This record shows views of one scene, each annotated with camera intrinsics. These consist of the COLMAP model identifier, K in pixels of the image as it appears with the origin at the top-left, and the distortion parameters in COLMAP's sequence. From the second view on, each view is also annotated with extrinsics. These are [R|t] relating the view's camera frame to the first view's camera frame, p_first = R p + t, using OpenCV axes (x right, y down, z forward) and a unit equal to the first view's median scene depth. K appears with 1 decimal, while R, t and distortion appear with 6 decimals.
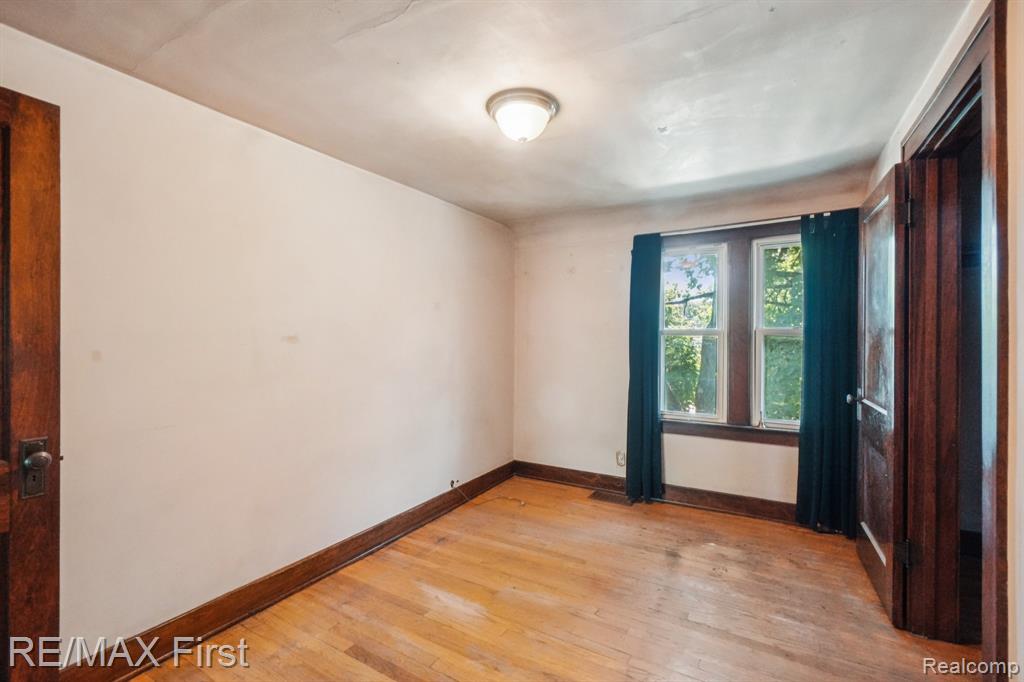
lens RADIAL K [[440.7, 0, 516.5], [0, 440.7, 338.6], [0, 0, 1]] dist [-0.007327, 0.000513]
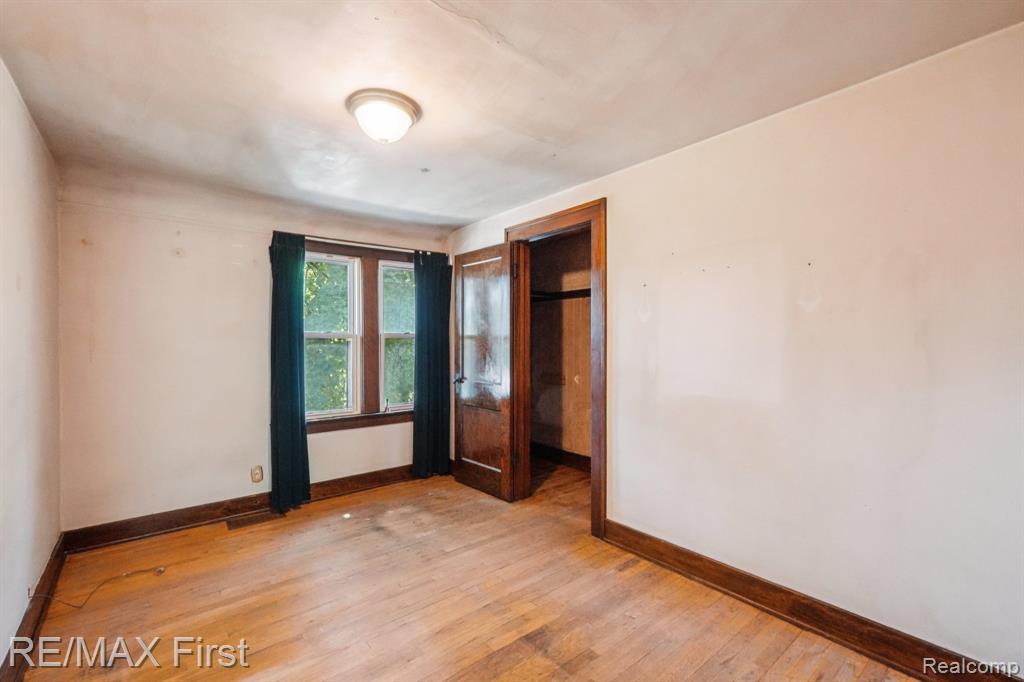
lens RADIAL K [[447.7, 0, 514.6], [0, 447.7, 347.2], [0, 0, 1]] dist [-0.002665, 0.000382]
pose [[0.345915, -0.013583, 0.938167, -0.510554], [0.001664, 0.999903, 0.013863, 0.000675], [-0.938264, -0.003235, 0.345904, 0.218765]]
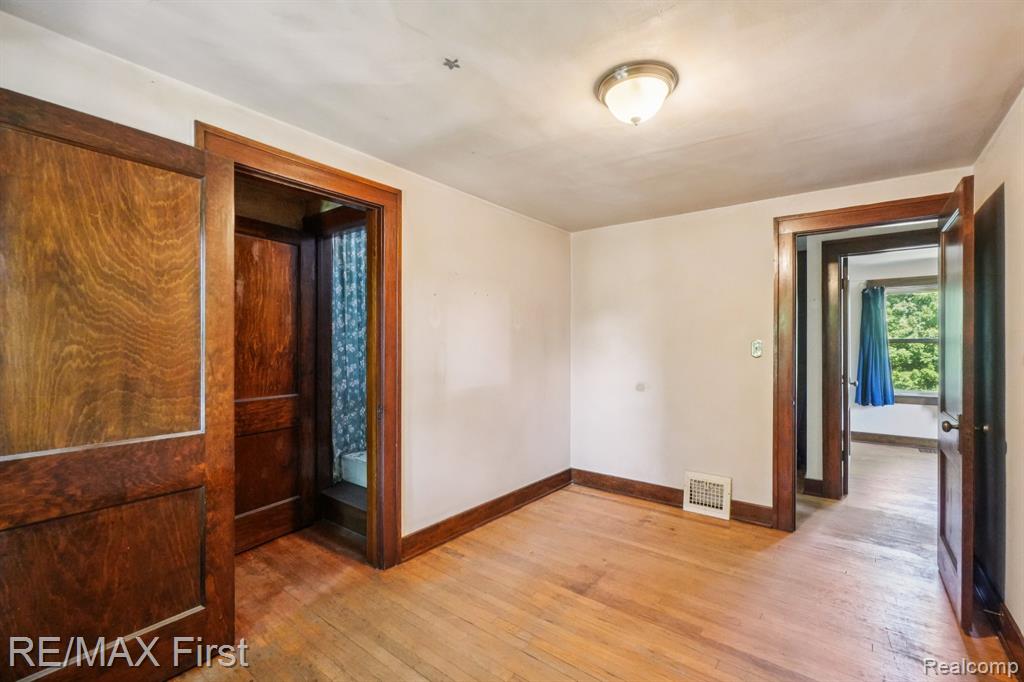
lens RADIAL K [[447.7, 0, 514.6], [0, 447.7, 347.2], [0, 0, 1]] dist [-0.002665, 0.000382]
pose [[-0.991555, -0.003072, 0.129647, 0.083080], [-0.002768, 0.999993, 0.002520, 0.001343], [-0.129654, 0.002140, -0.991557, 1.161246]]
